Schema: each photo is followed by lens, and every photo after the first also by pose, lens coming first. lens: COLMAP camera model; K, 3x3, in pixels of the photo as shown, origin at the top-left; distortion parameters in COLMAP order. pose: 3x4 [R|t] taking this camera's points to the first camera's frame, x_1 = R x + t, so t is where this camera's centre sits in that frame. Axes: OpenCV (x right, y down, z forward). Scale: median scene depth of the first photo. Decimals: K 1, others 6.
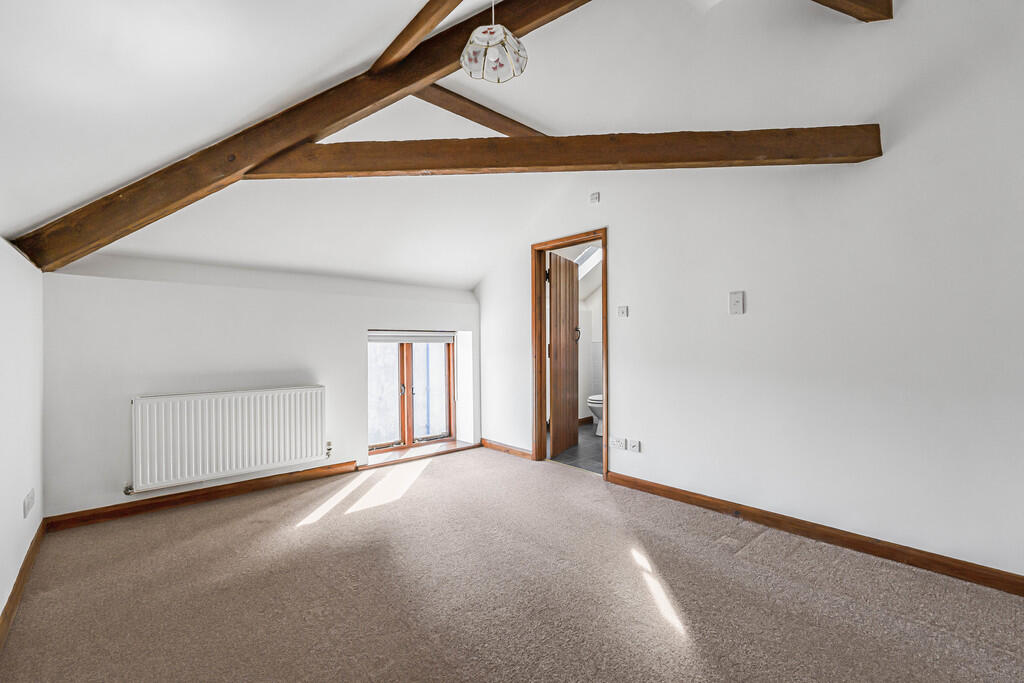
lens RADIAL K [[451.6, 0, 505.8], [0, 451.6, 341.9], [0, 0, 1]] dist [0.001156, 0.000099]
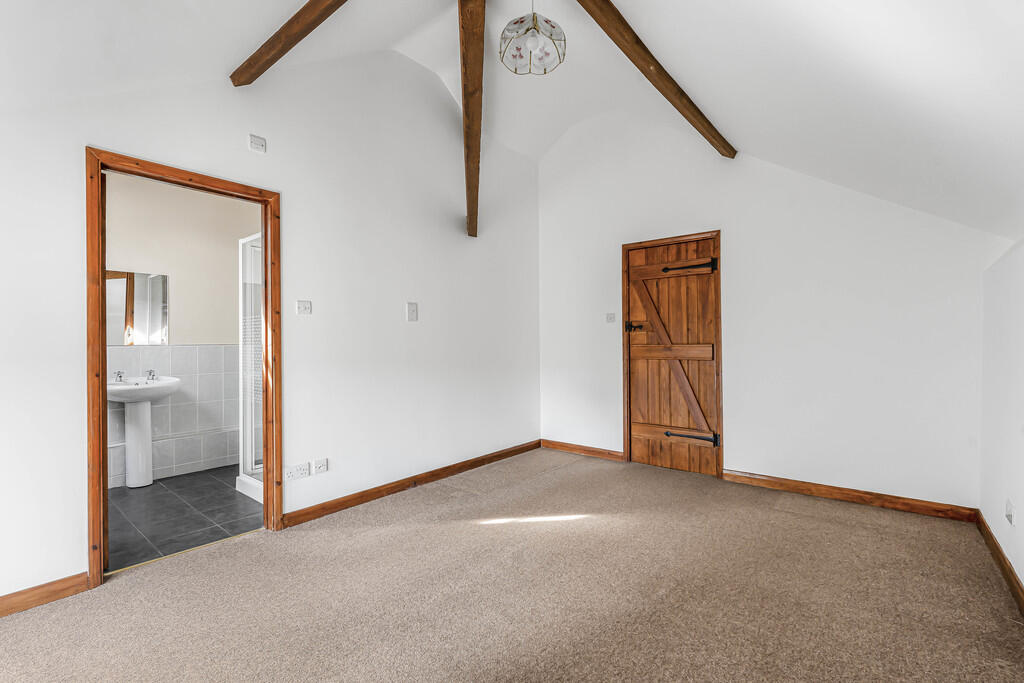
lens RADIAL K [[451.6, 0, 505.8], [0, 451.6, 341.9], [0, 0, 1]] dist [0.001156, 0.000099]
pose [[-0.153541, 0.011419, 0.988076, -0.697268], [0.015354, 0.999840, -0.009169, 0.010289], [-0.988023, 0.013763, -0.153692, 0.887639]]
